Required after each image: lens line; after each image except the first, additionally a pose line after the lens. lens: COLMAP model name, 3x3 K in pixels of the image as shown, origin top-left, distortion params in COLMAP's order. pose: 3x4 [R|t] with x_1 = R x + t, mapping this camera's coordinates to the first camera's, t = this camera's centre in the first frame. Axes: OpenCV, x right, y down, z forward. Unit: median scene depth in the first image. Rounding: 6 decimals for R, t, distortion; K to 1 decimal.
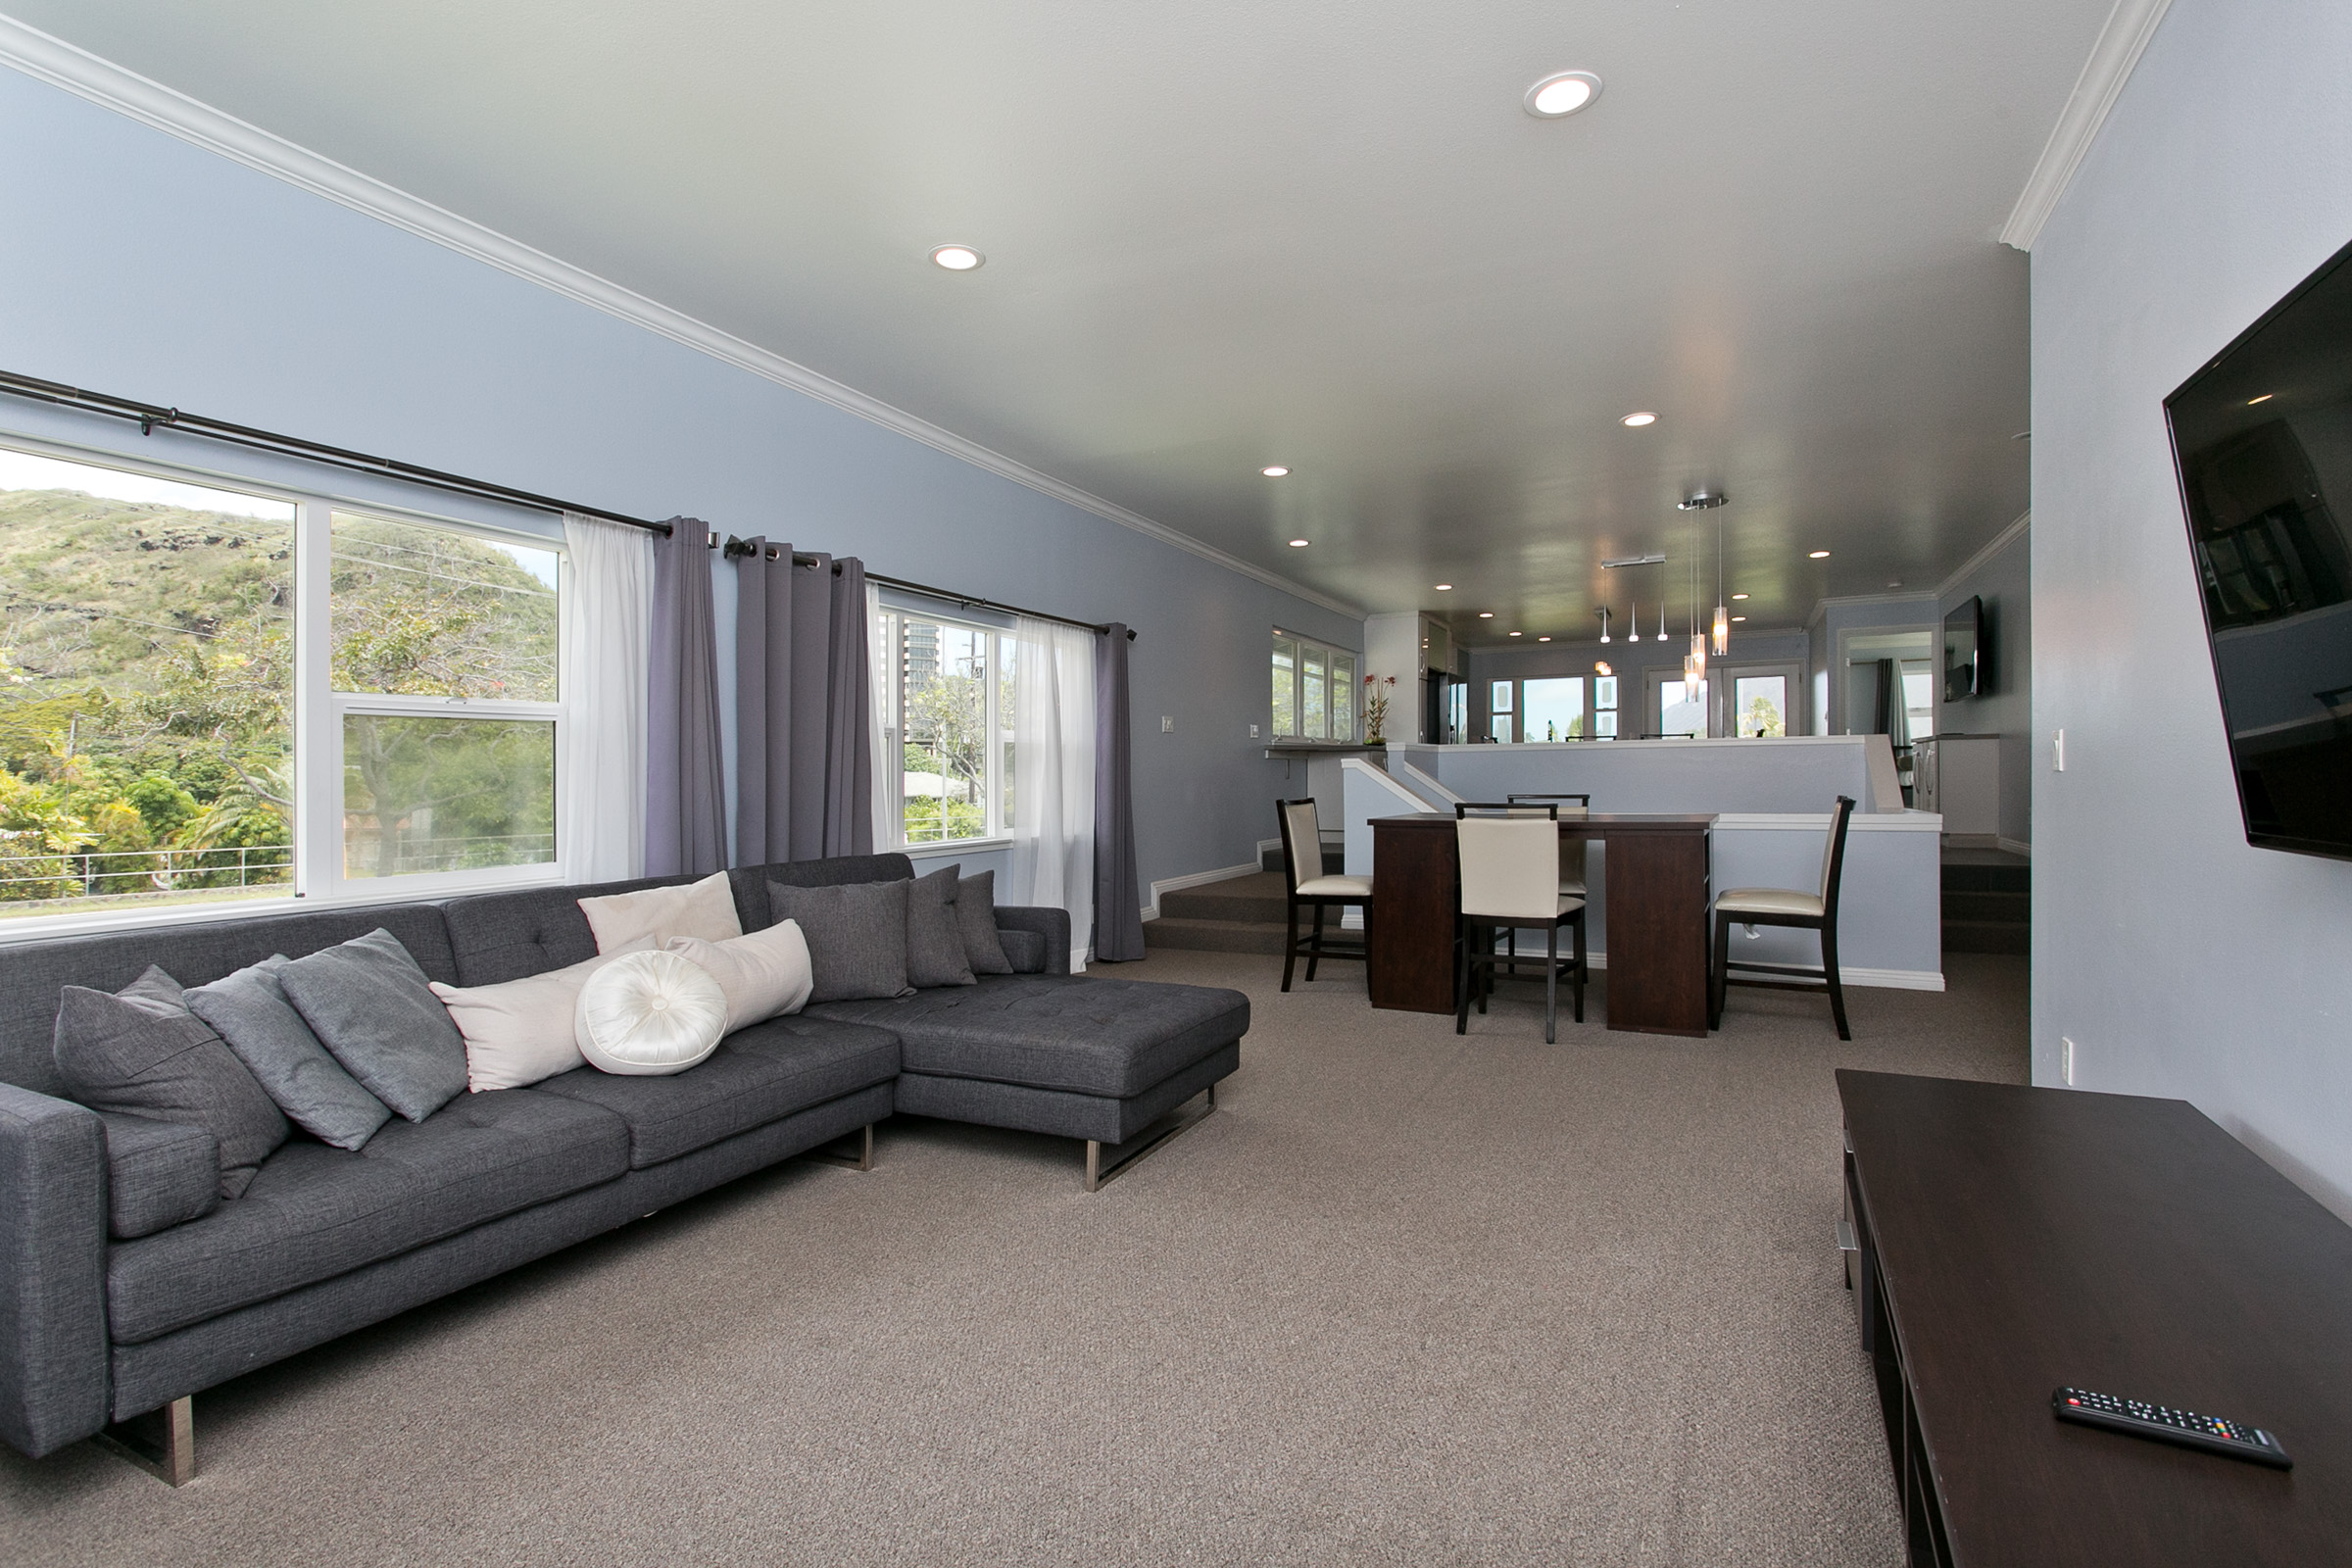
lens RADIAL K [[1115.6, 0, 1184.1], [0, 1115.6, 777.4], [0, 0, 1]] dist [-0.000741, 0.000240]
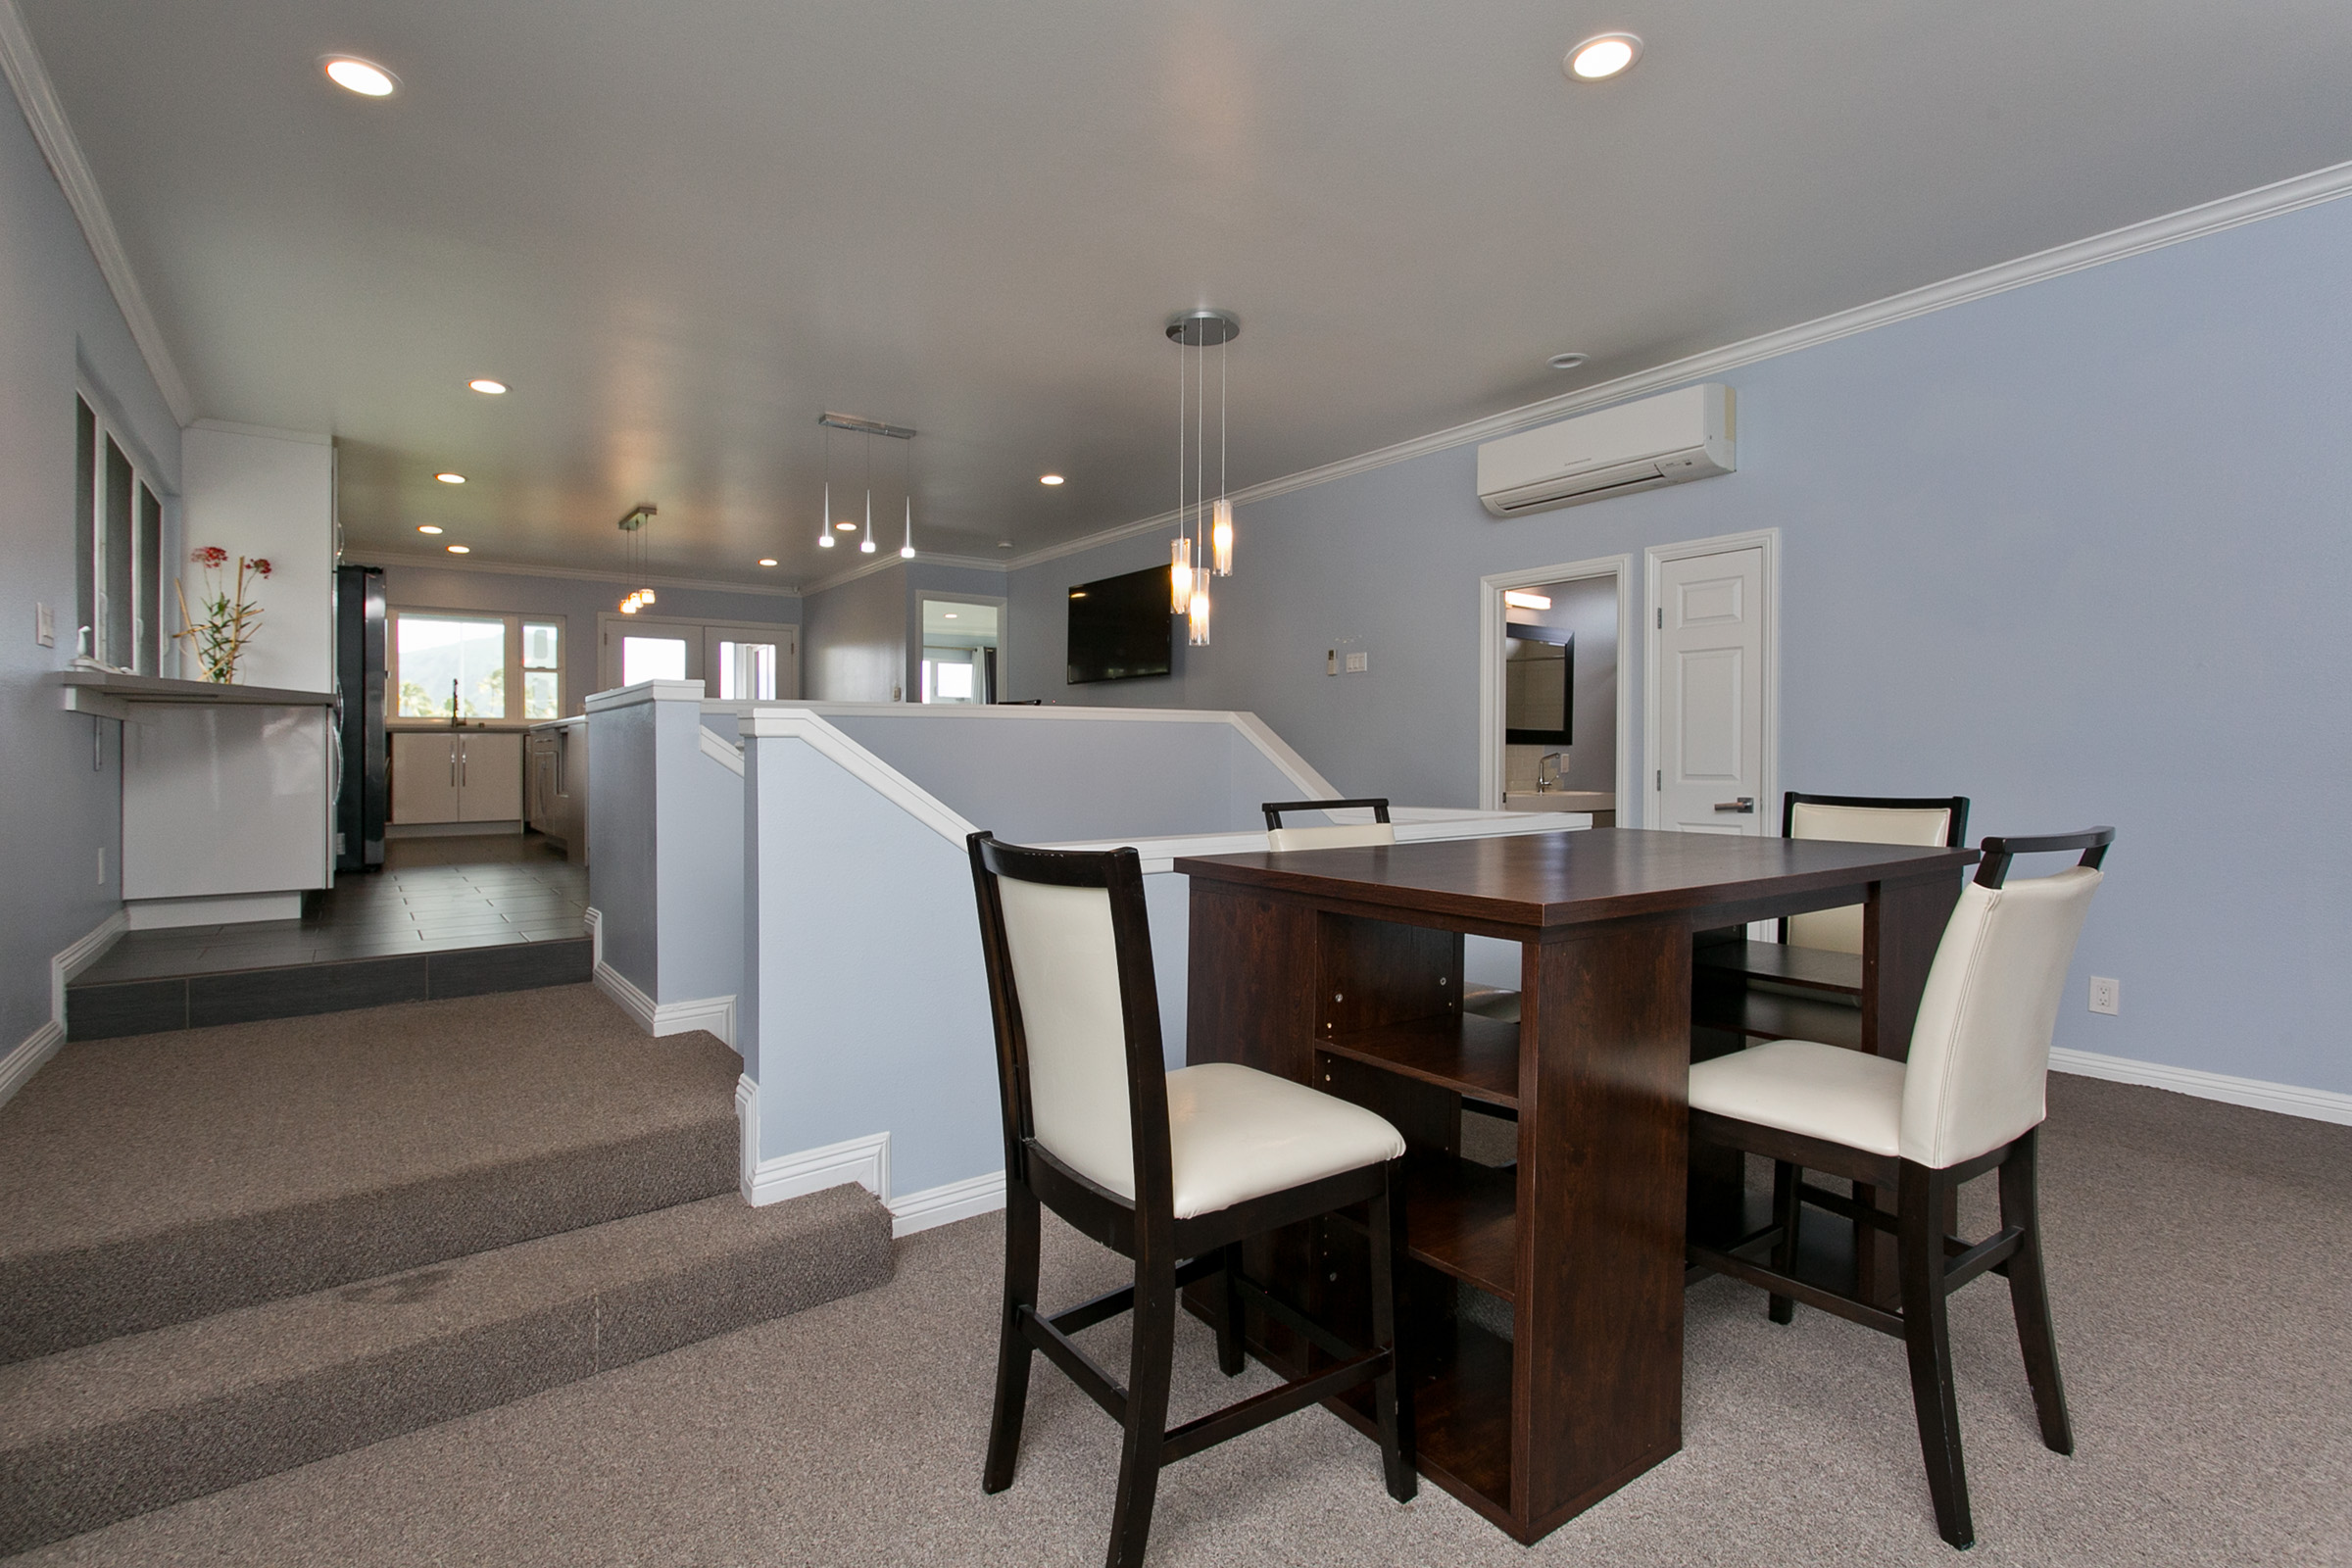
lens RADIAL K [[1115.6, 0, 1175.5], [0, 1115.6, 778.4], [0, 0, 1]] dist [-0.000741, 0.000240]
pose [[0.447796, -0.010785, 0.894071, -0.062269], [0.007638, 0.999937, 0.008237, 0.003737], [-0.894103, 0.003140, 0.447850, 0.343580]]
